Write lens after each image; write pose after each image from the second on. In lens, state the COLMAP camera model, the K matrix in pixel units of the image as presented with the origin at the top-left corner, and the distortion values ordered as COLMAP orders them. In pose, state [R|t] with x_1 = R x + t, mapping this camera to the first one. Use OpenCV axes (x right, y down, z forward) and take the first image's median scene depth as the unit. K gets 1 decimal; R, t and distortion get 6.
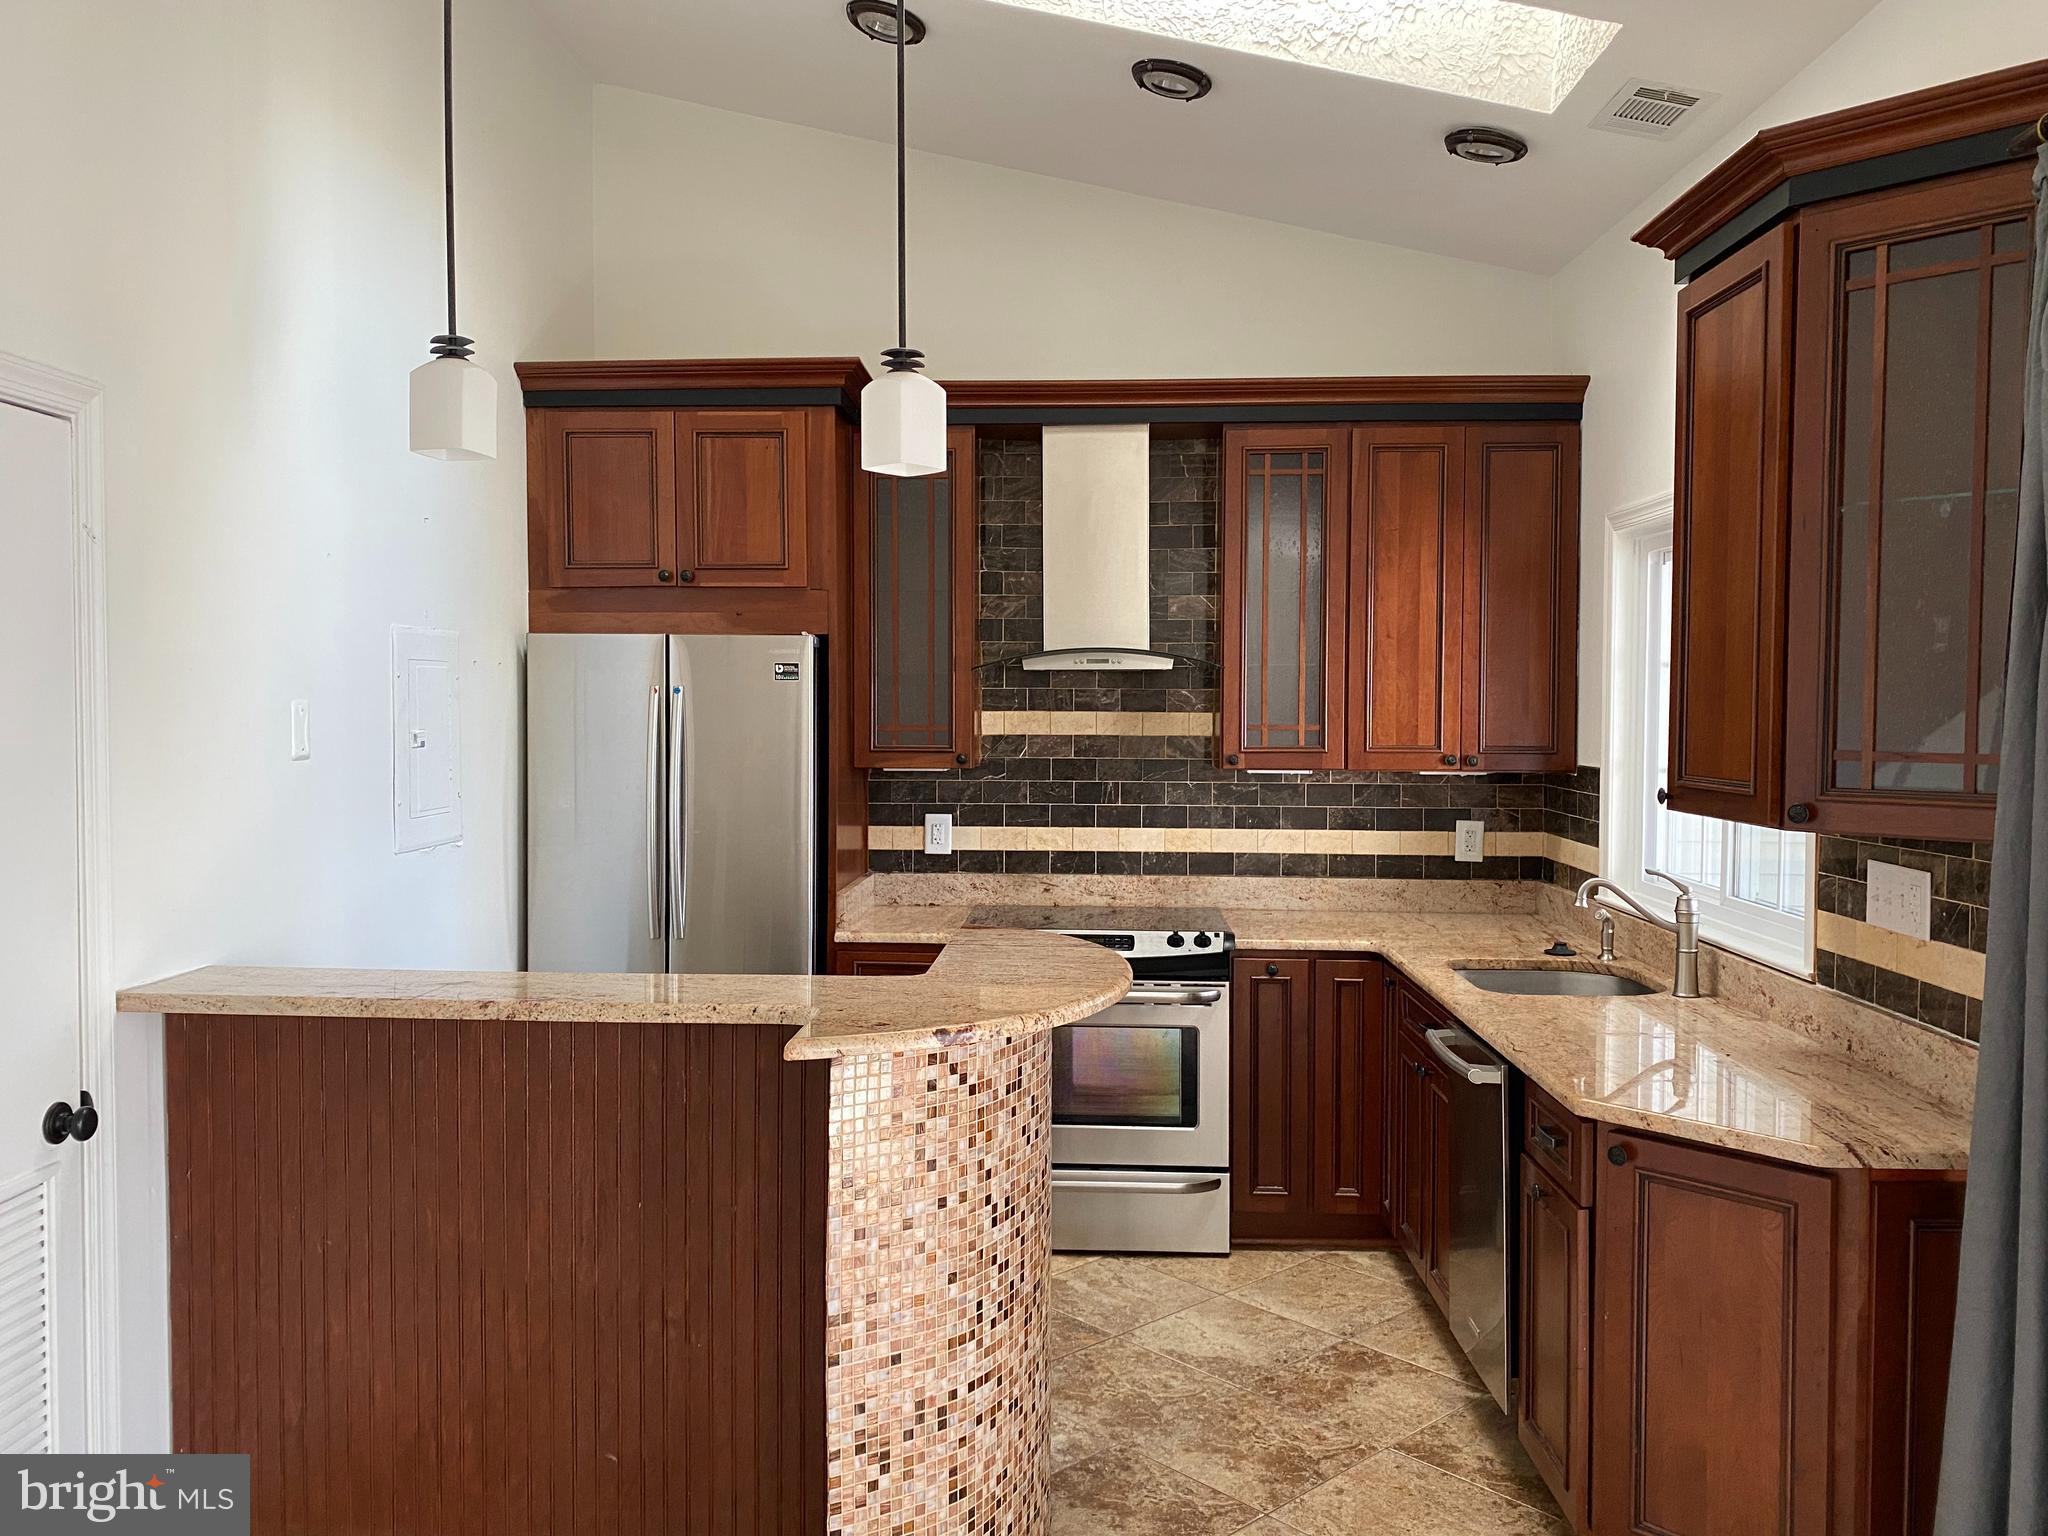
lens RADIAL K [[1492.4, 0, 1024.0], [0, 1492.4, 768.0], [0, 0, 1]] dist [0.055736, -0.114769]
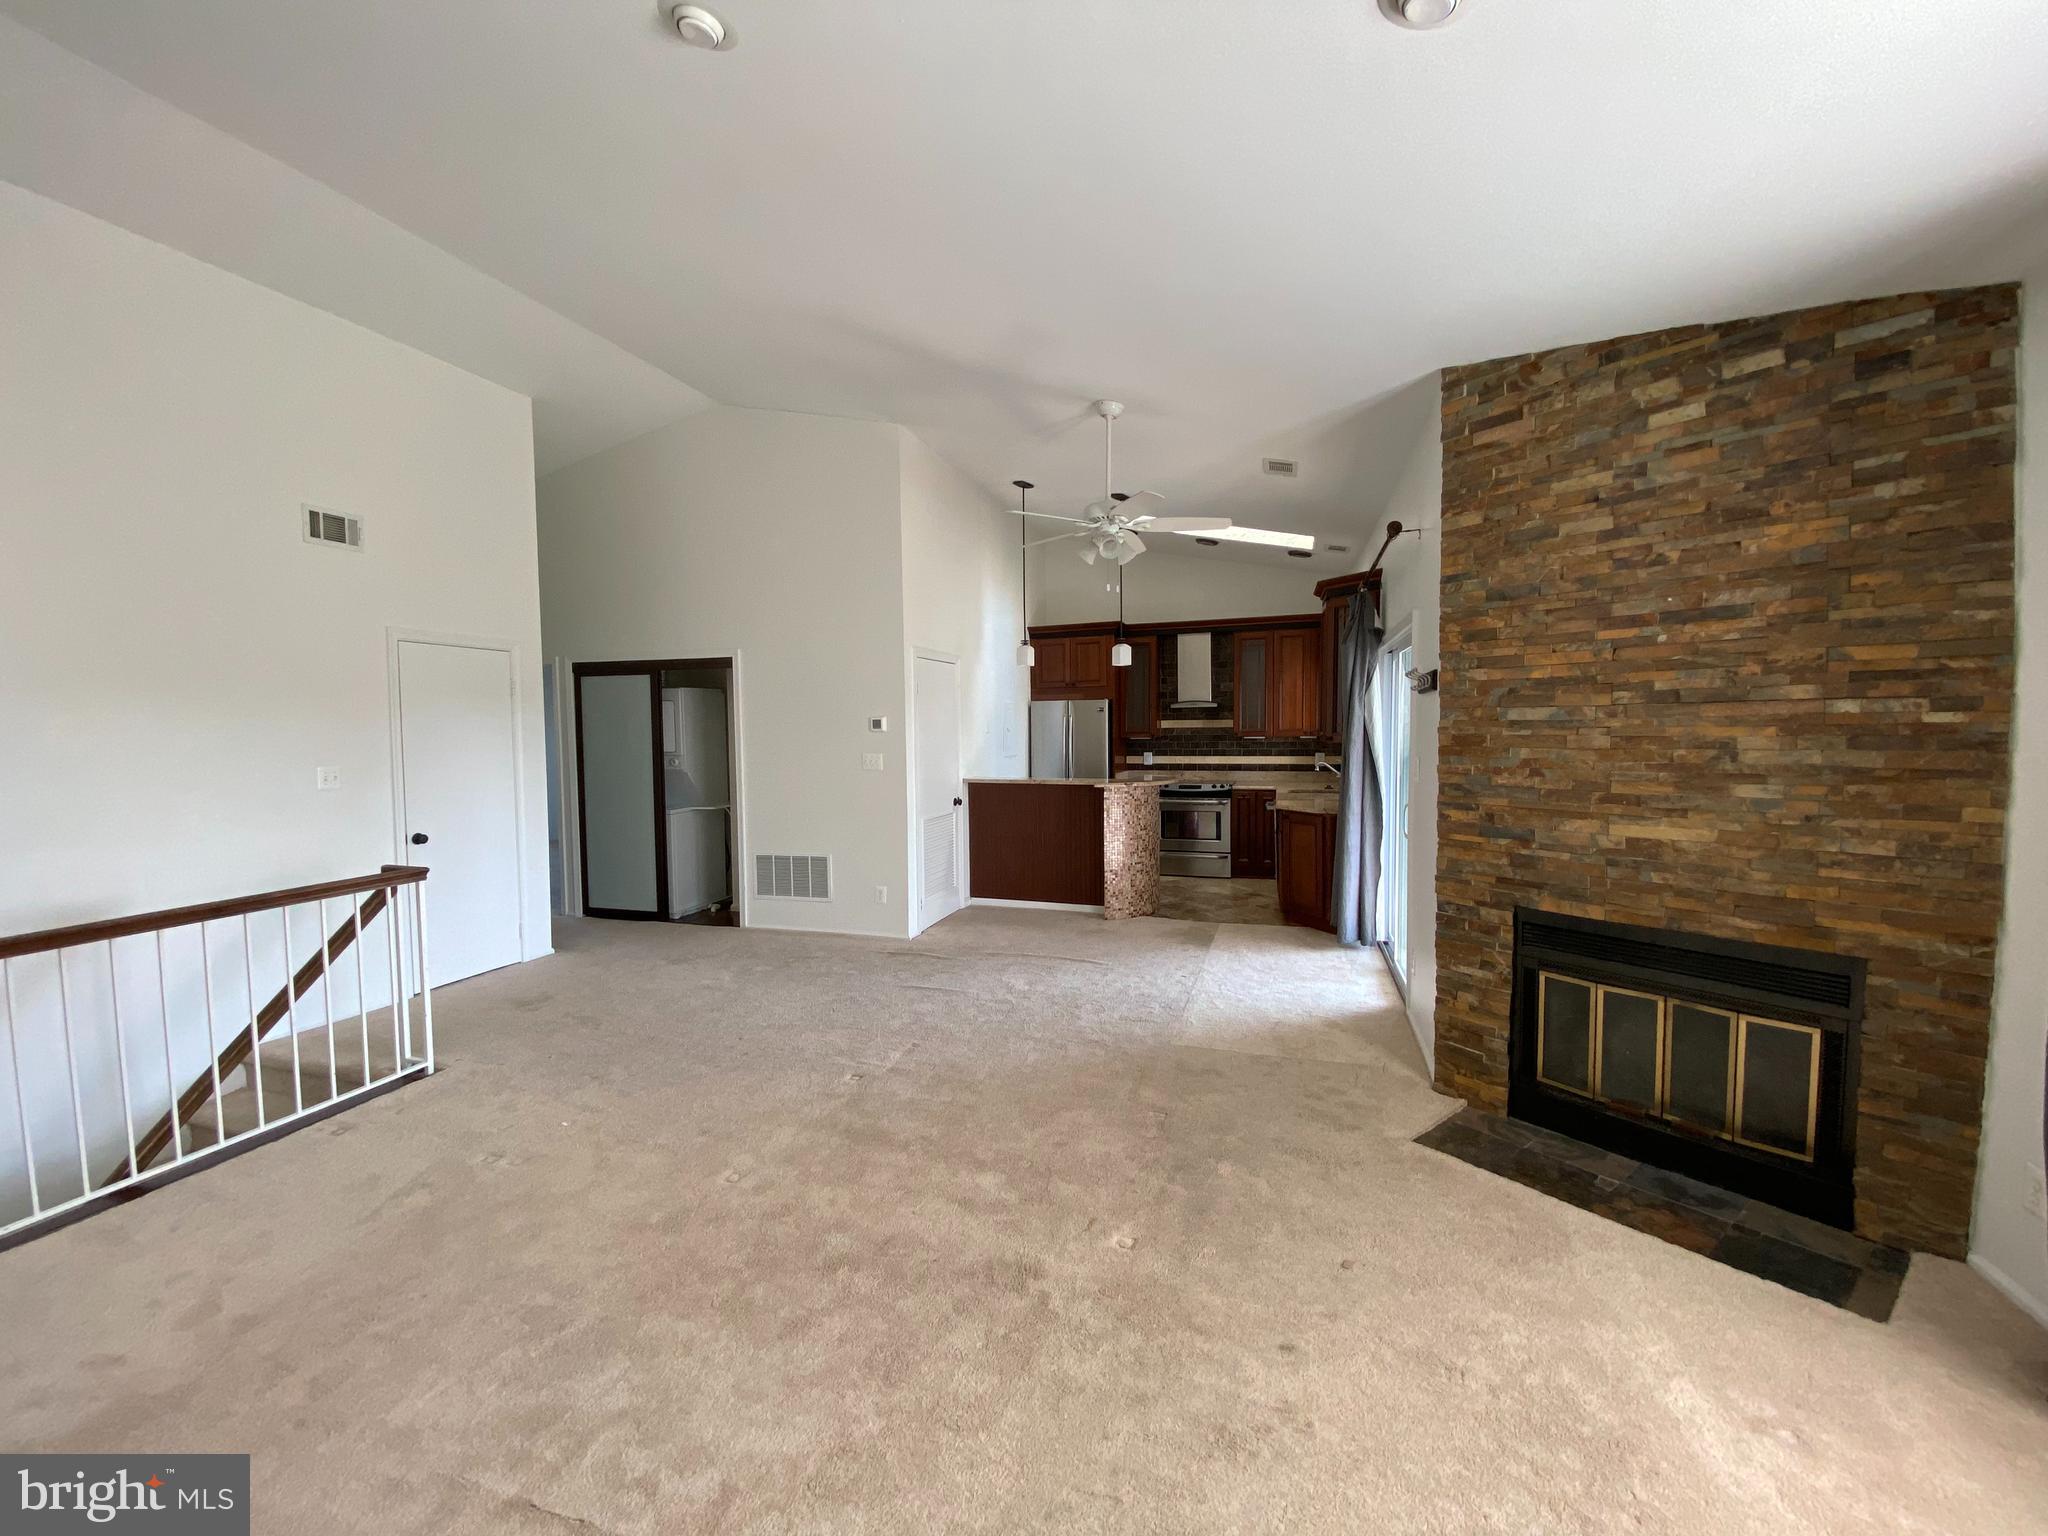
lens RADIAL K [[826.8, 0, 1024.0], [0, 826.8, 768.0], [0, 0, 1]] dist [0.003454, -0.012556]
pose [[0.962911, -0.004837, -0.269776, 0.179778], [0.007134, 0.999946, 0.007532, 0.052379], [0.269725, -0.009177, 0.962894, -0.866209]]
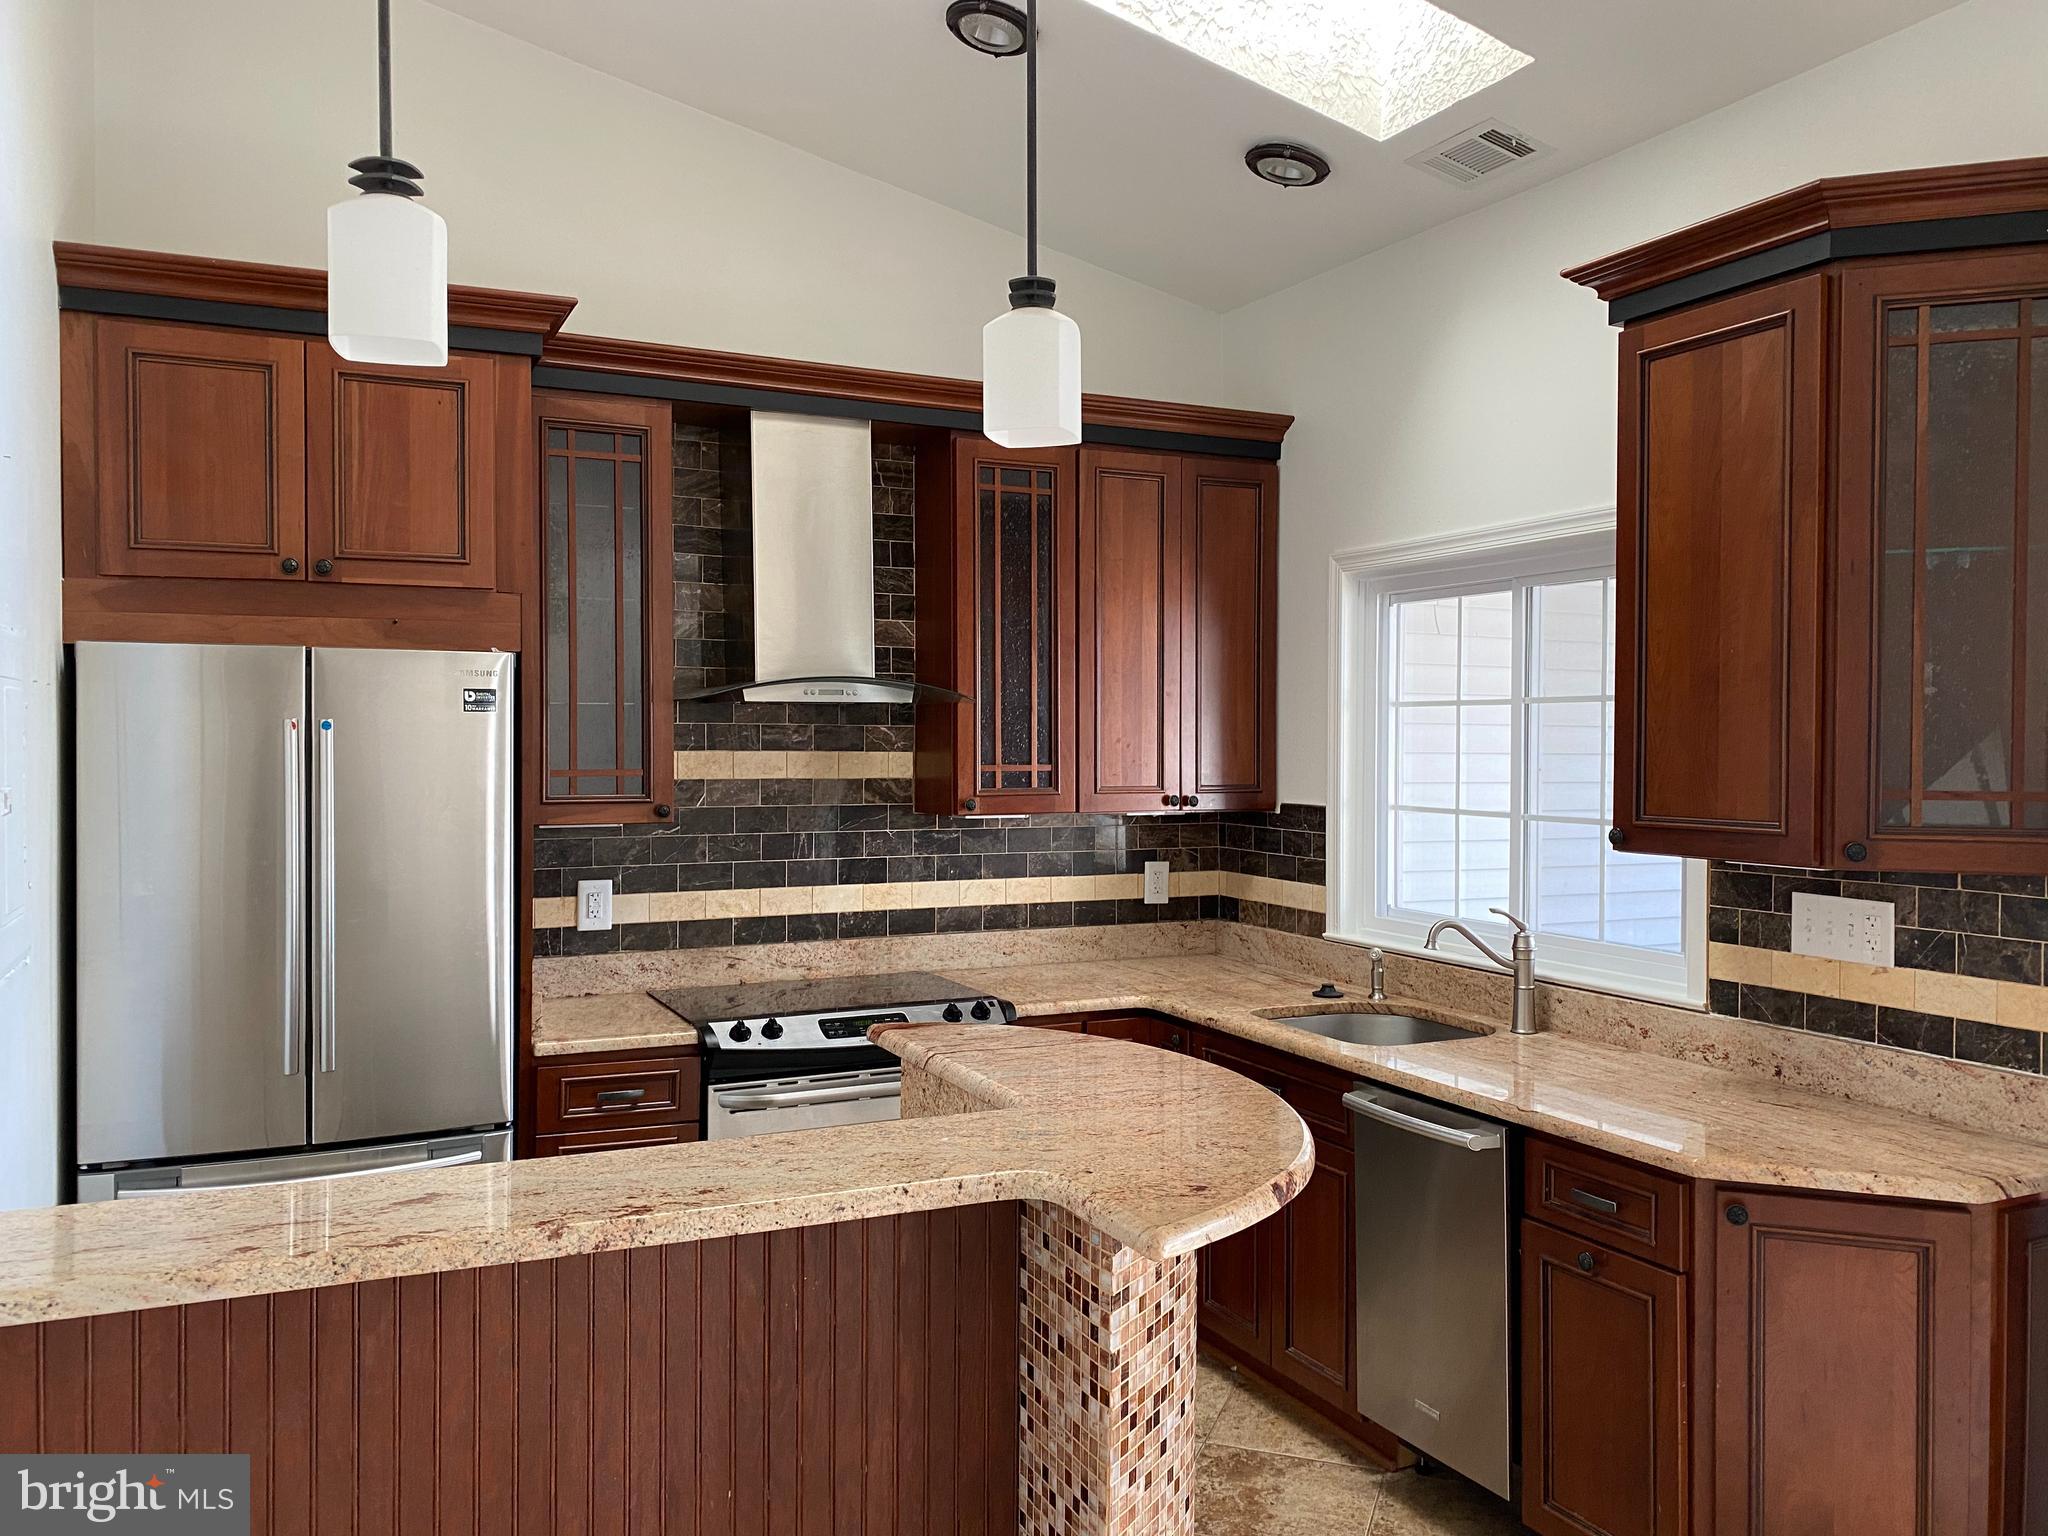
lens RADIAL K [[1492.4, 0, 1024.0], [0, 1492.4, 768.0], [0, 0, 1]] dist [0.055736, -0.114769]
pose [[0.887052, -0.010176, 0.461558, -0.240613], [0.020624, 0.999632, -0.017597, -0.011068], [-0.461209, 0.025129, 0.886936, 0.190107]]
